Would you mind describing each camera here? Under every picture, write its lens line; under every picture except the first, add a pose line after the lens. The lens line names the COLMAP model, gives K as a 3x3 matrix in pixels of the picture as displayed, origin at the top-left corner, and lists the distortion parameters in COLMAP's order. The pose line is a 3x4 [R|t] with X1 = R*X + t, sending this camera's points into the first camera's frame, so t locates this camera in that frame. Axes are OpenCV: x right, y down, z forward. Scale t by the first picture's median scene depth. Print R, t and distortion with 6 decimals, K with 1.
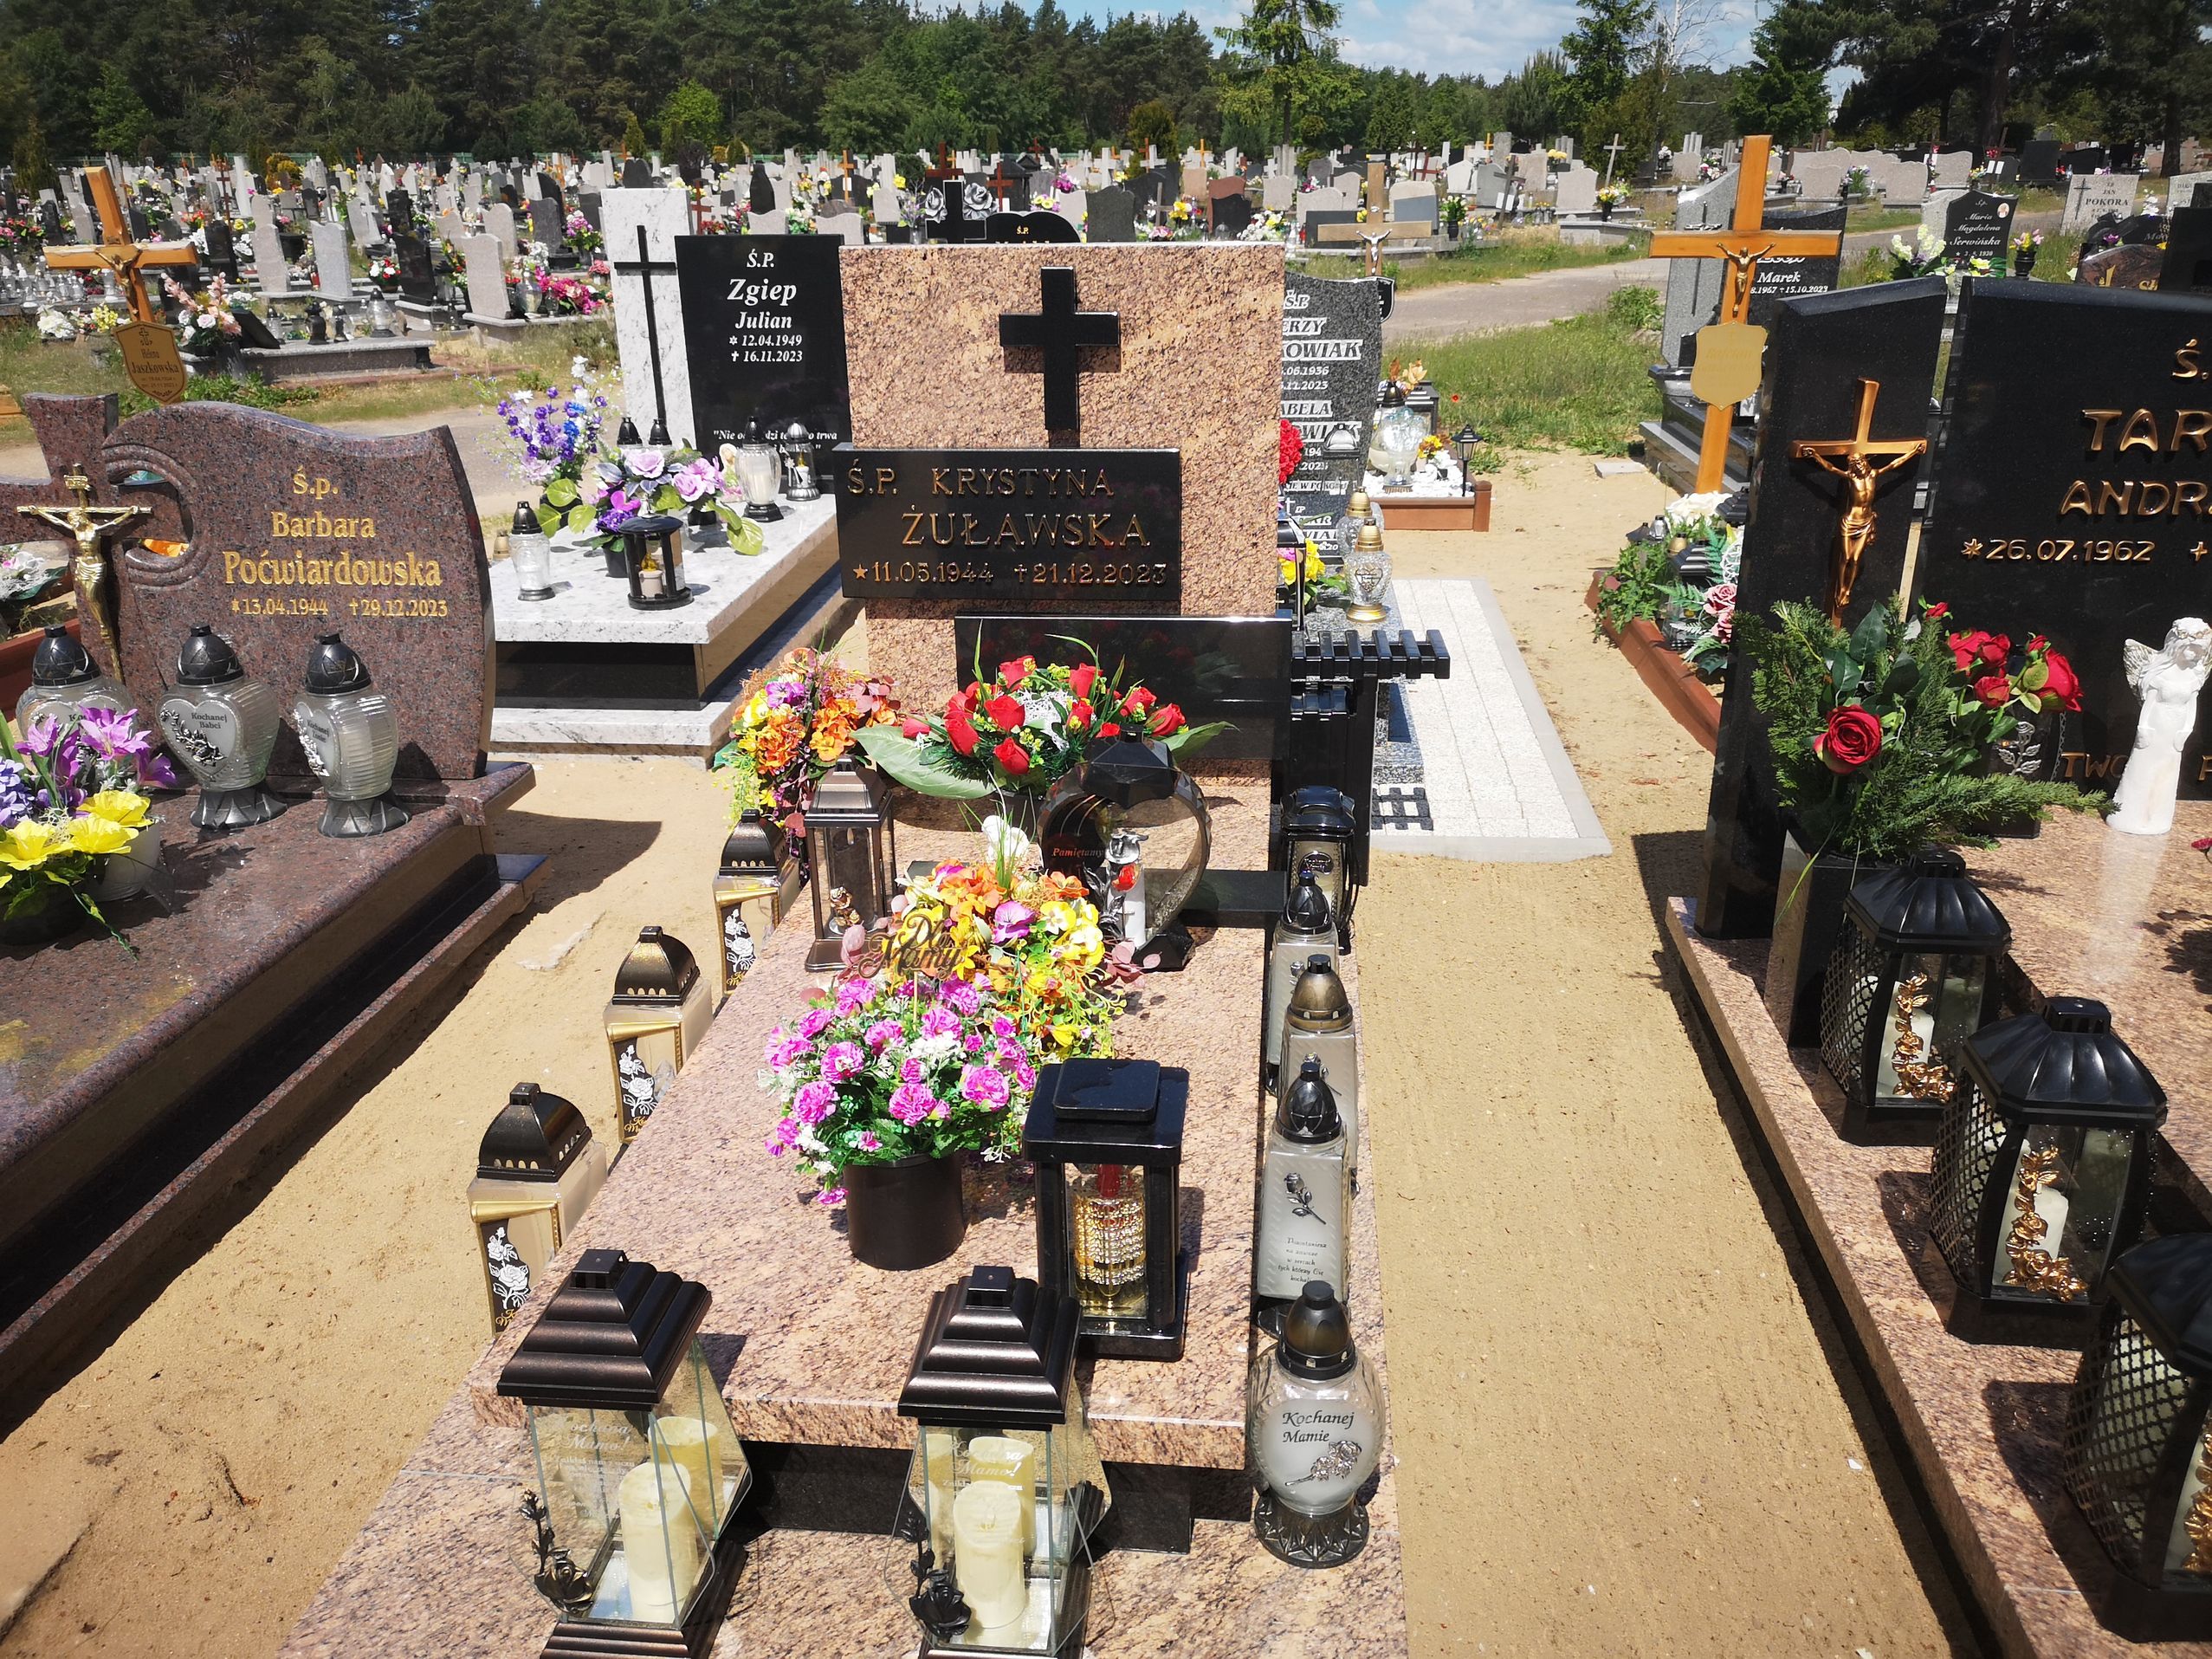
lens RADIAL K [[1715.9, 0, 1091.9], [0, 1715.9, 804.2], [0, 0, 1]] dist [0.047287, -0.051755]
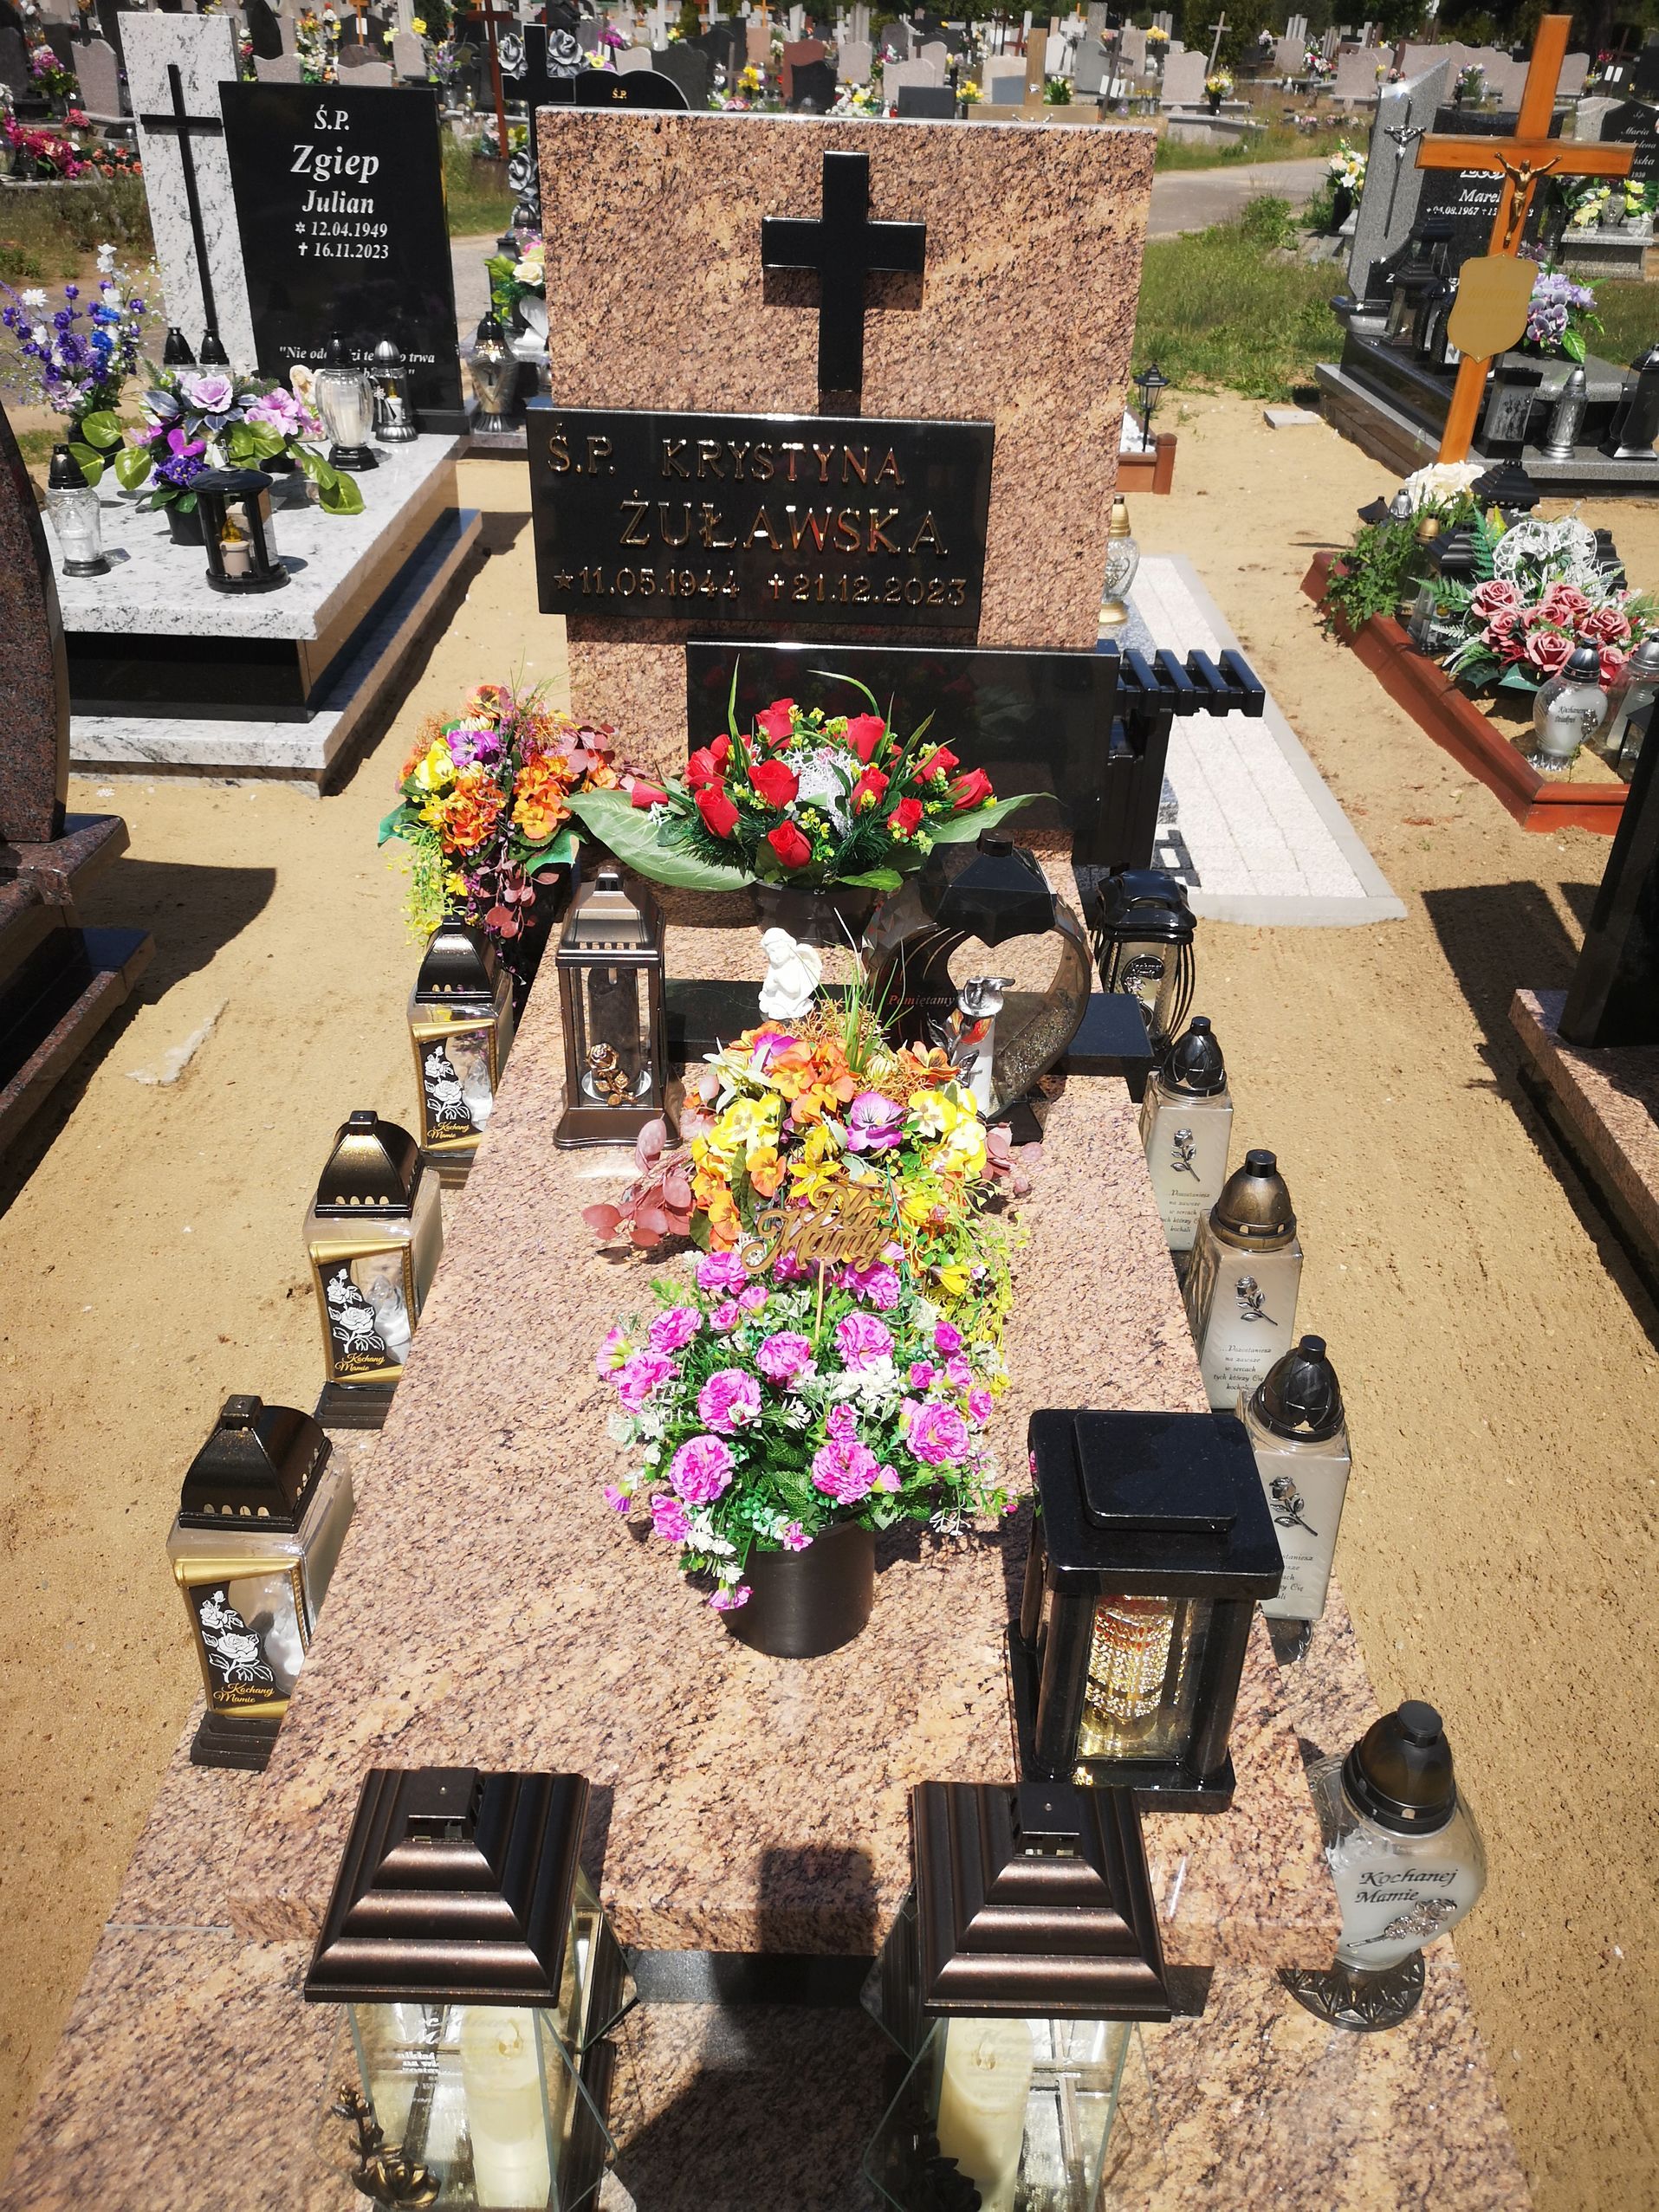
lens RADIAL K [[1715.9, 0, 813.3], [0, 1715.9, 1107.5], [0, 0, 1]] dist [0.047287, -0.051755]
pose [[0.994864, -0.010916, 0.100628, -0.097924], [-0.009703, 0.979303, 0.202168, -0.057931], [-0.100752, -0.202106, 0.974167, 0.186740]]
